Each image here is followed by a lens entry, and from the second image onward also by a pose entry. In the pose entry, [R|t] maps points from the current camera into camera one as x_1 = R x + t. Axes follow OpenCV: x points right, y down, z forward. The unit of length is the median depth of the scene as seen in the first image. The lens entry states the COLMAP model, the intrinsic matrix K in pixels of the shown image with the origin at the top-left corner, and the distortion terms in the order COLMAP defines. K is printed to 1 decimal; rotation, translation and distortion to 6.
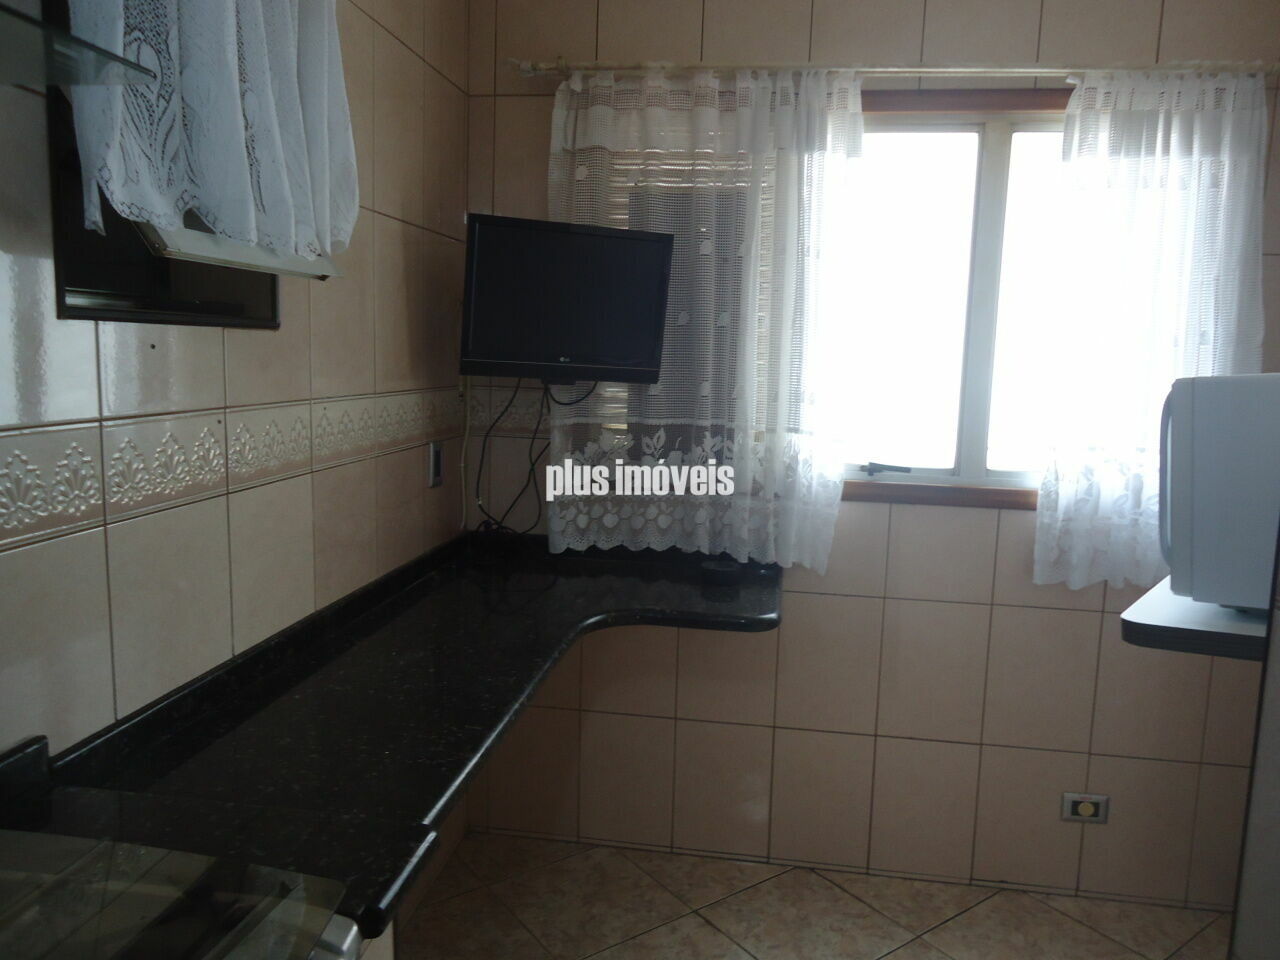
lens RADIAL K [[950.0, 0, 639.6], [0, 950.0, 478.1], [0, 0, 1]] dist [-0.006491, 0.007082]
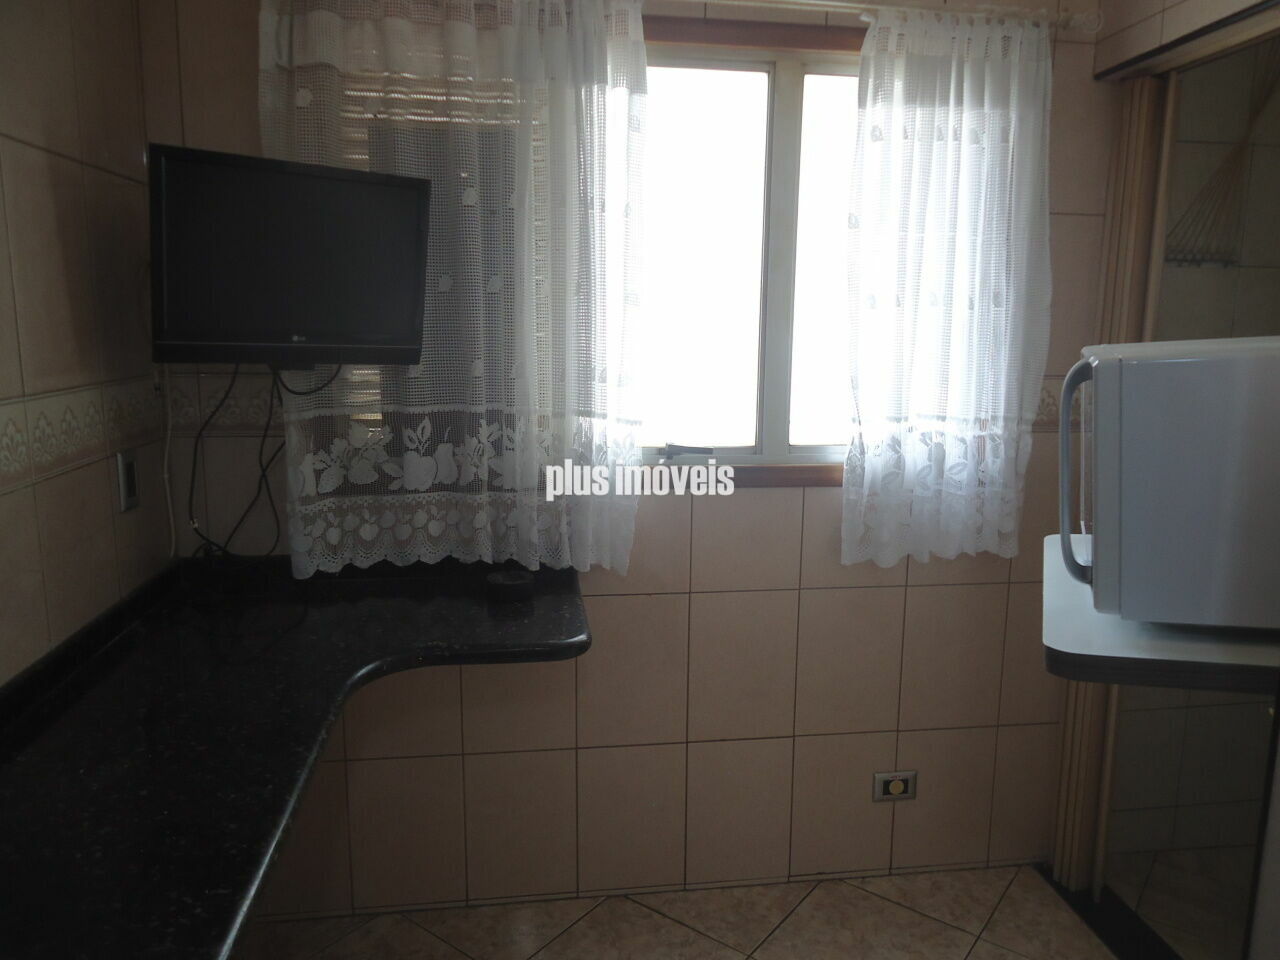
lens RADIAL K [[950.0, 0, 644.9], [0, 950.0, 479.0], [0, 0, 1]] dist [-0.006491, 0.007082]
pose [[0.958290, -0.065394, 0.278217, -0.029379], [0.053034, 0.997252, 0.051731, -0.032809], [-0.280835, -0.034818, 0.959124, 0.156392]]
